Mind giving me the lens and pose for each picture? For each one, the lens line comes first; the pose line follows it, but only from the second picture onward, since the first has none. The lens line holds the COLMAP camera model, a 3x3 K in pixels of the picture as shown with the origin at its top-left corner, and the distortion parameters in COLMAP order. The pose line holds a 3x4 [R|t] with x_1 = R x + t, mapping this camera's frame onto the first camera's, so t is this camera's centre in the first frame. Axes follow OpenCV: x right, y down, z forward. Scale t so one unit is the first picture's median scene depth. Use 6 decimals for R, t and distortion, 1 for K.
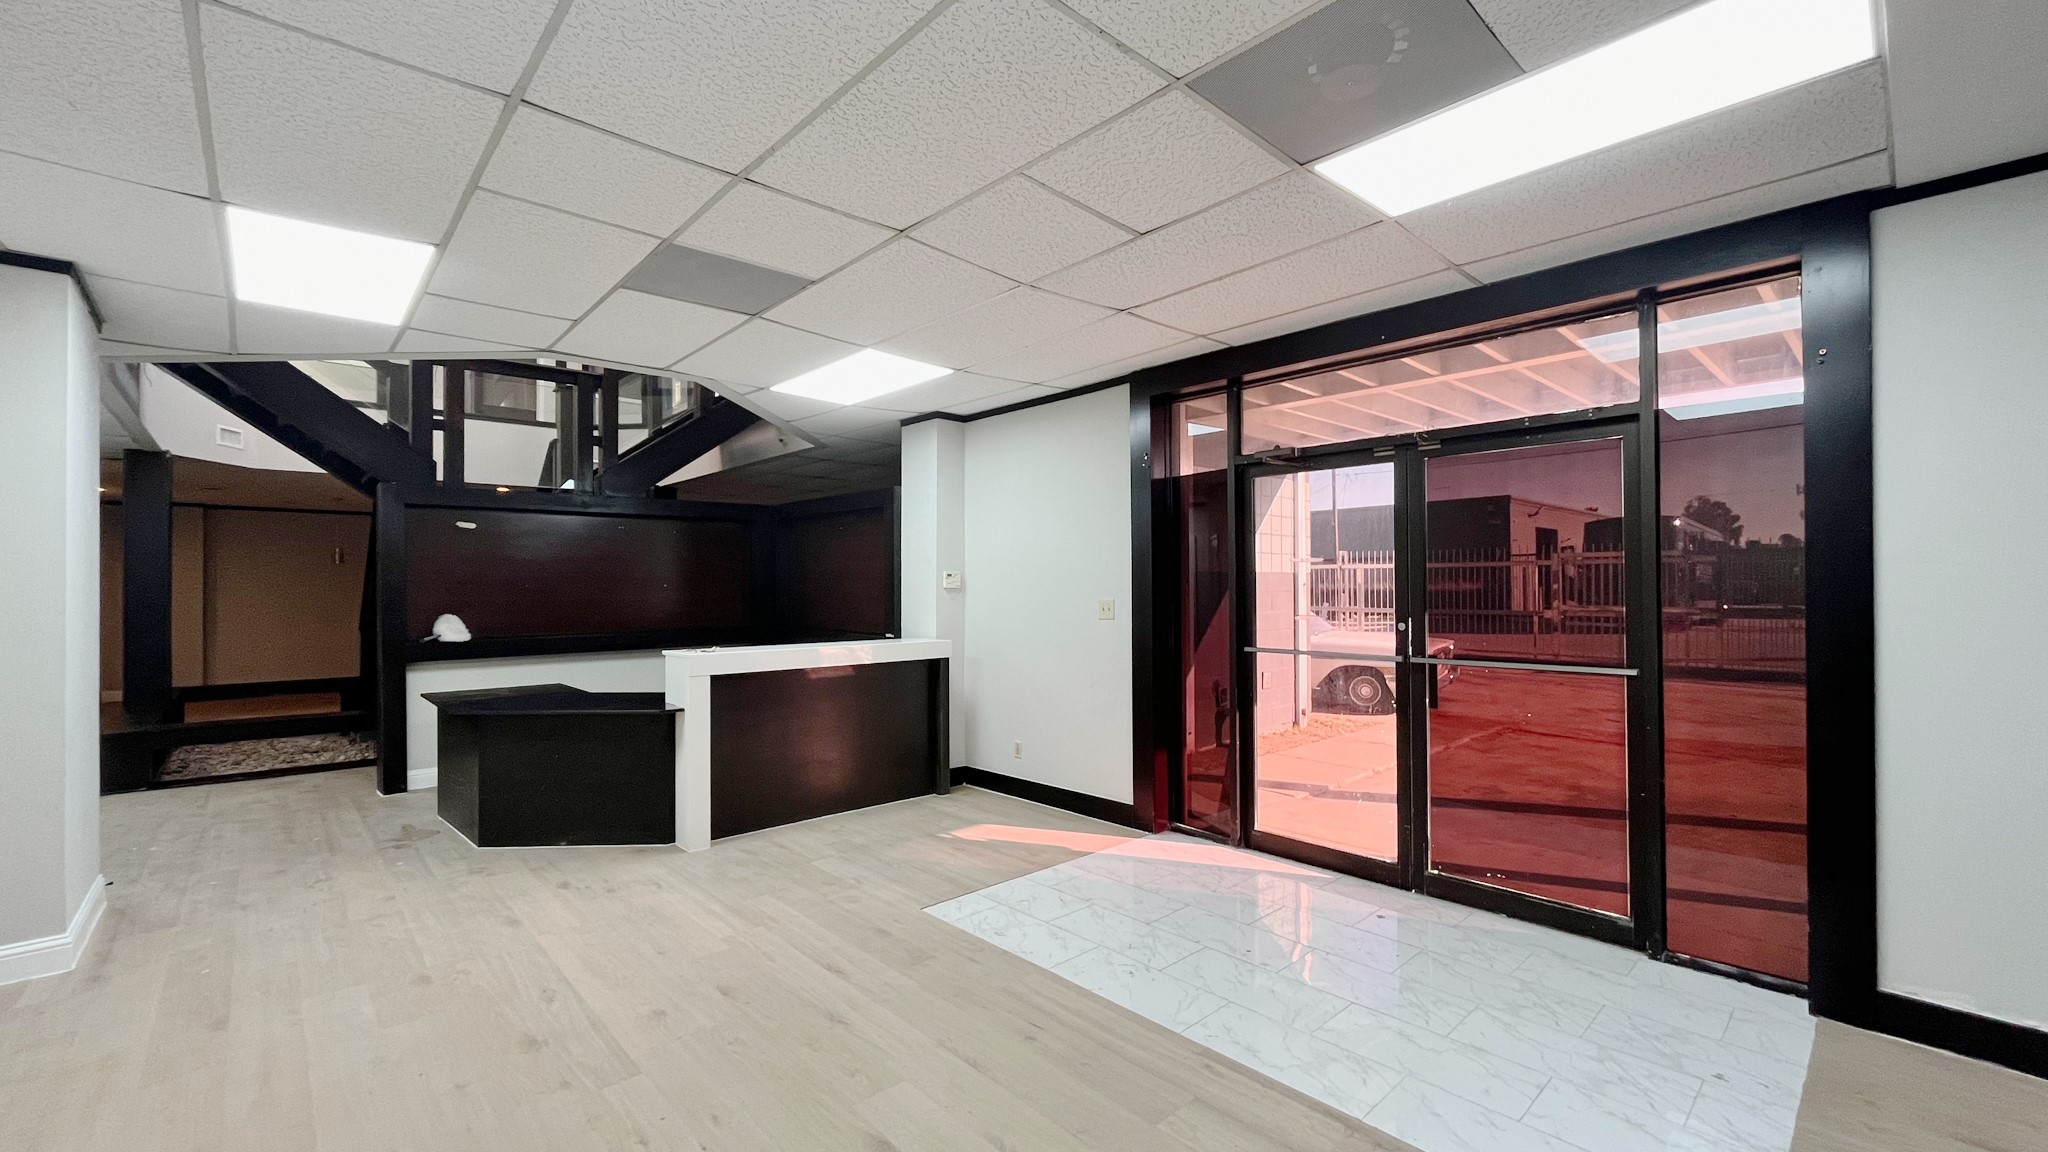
lens RADIAL K [[833.0, 0, 1024.0], [0, 833.0, 576.0], [0, 0, 1]] dist [-0.000435, 0.000028]
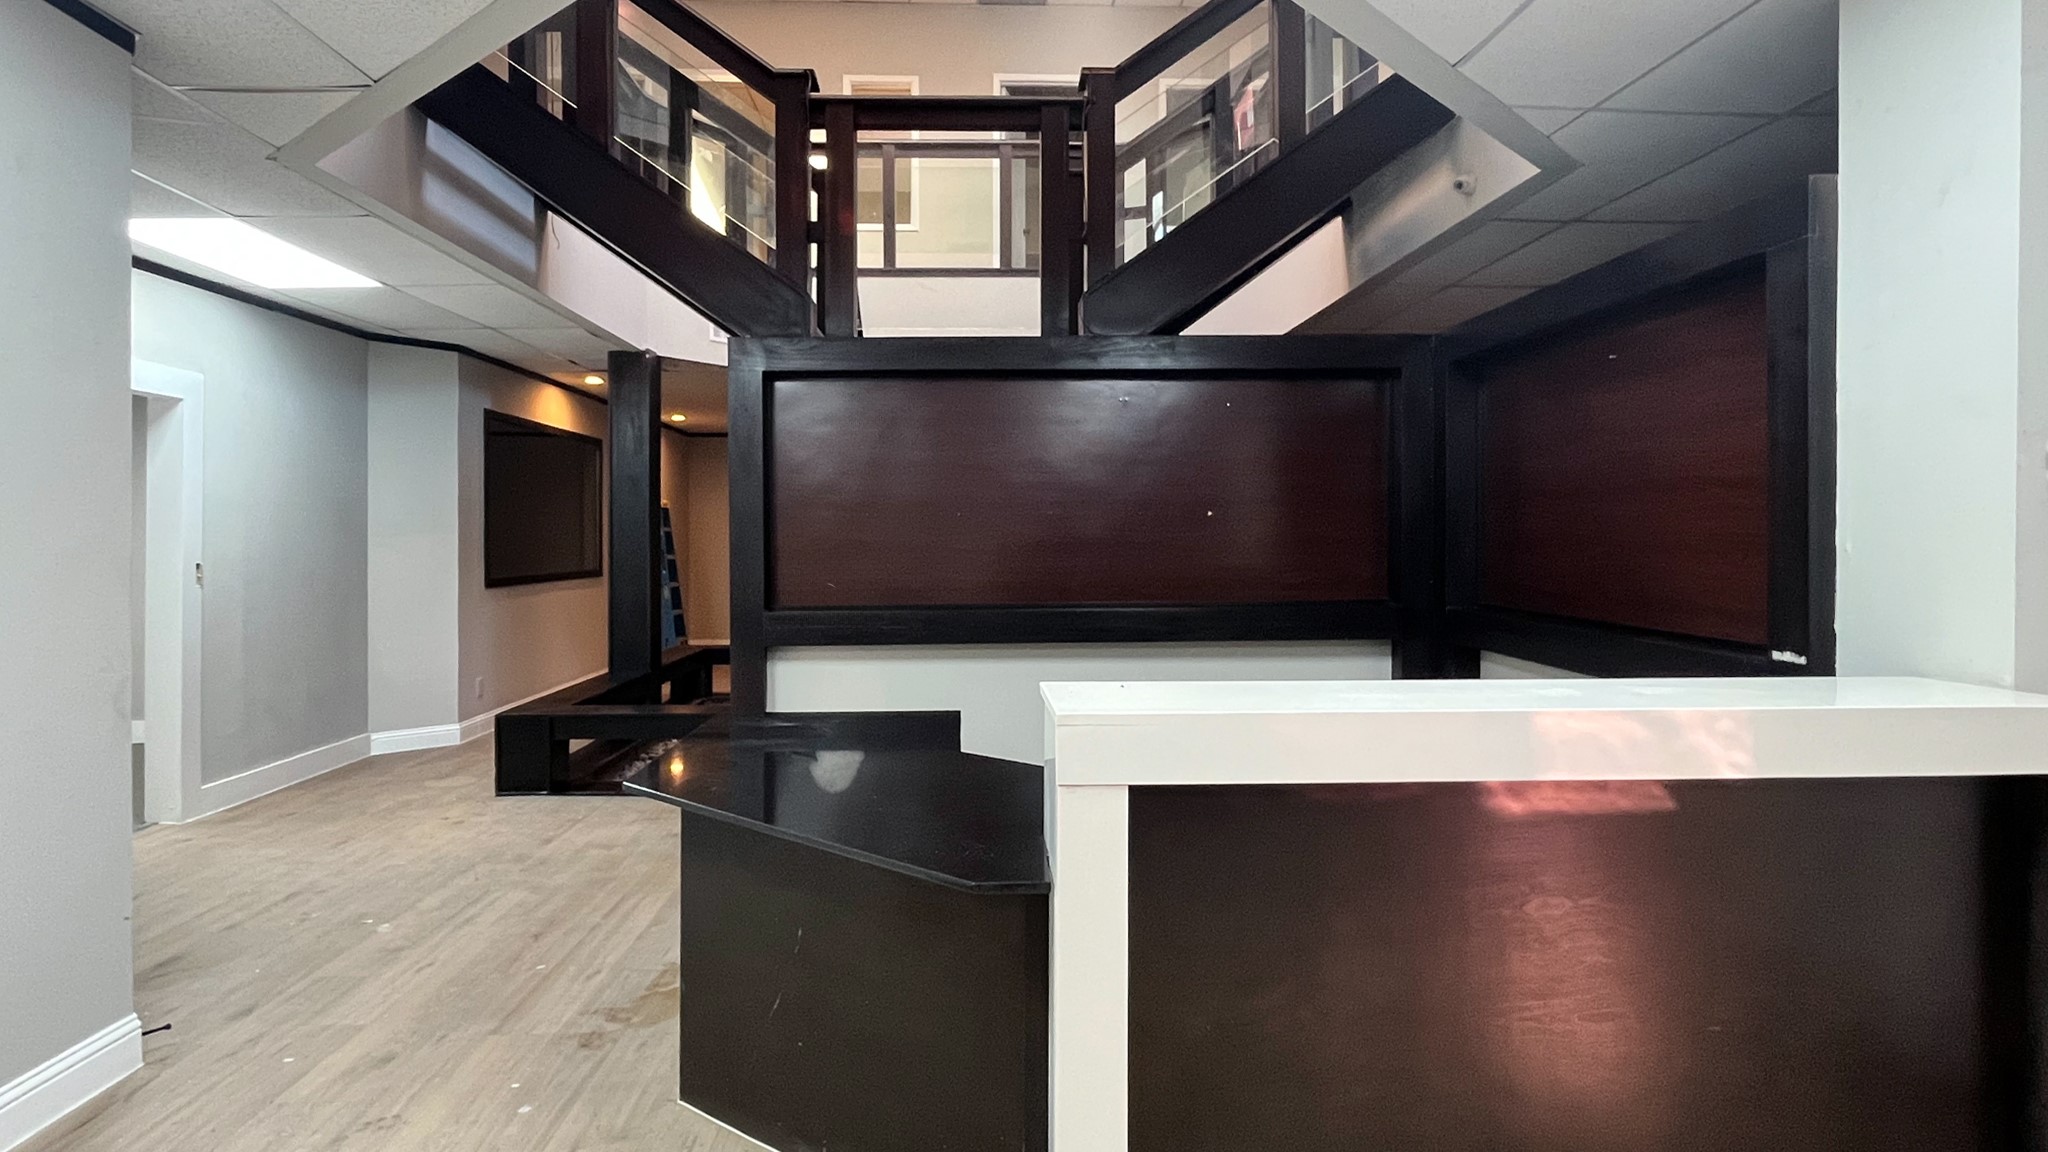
lens RADIAL K [[1021.9, 0, 1018.3], [0, 1021.9, 538.1], [0, 0, 1]] dist [0.001247, 0.000374]
pose [[0.740668, 0.002493, -0.671867, -0.120592], [0.006080, 0.999927, 0.010413, 0.019852], [0.671844, -0.011798, 0.740599, 0.530663]]
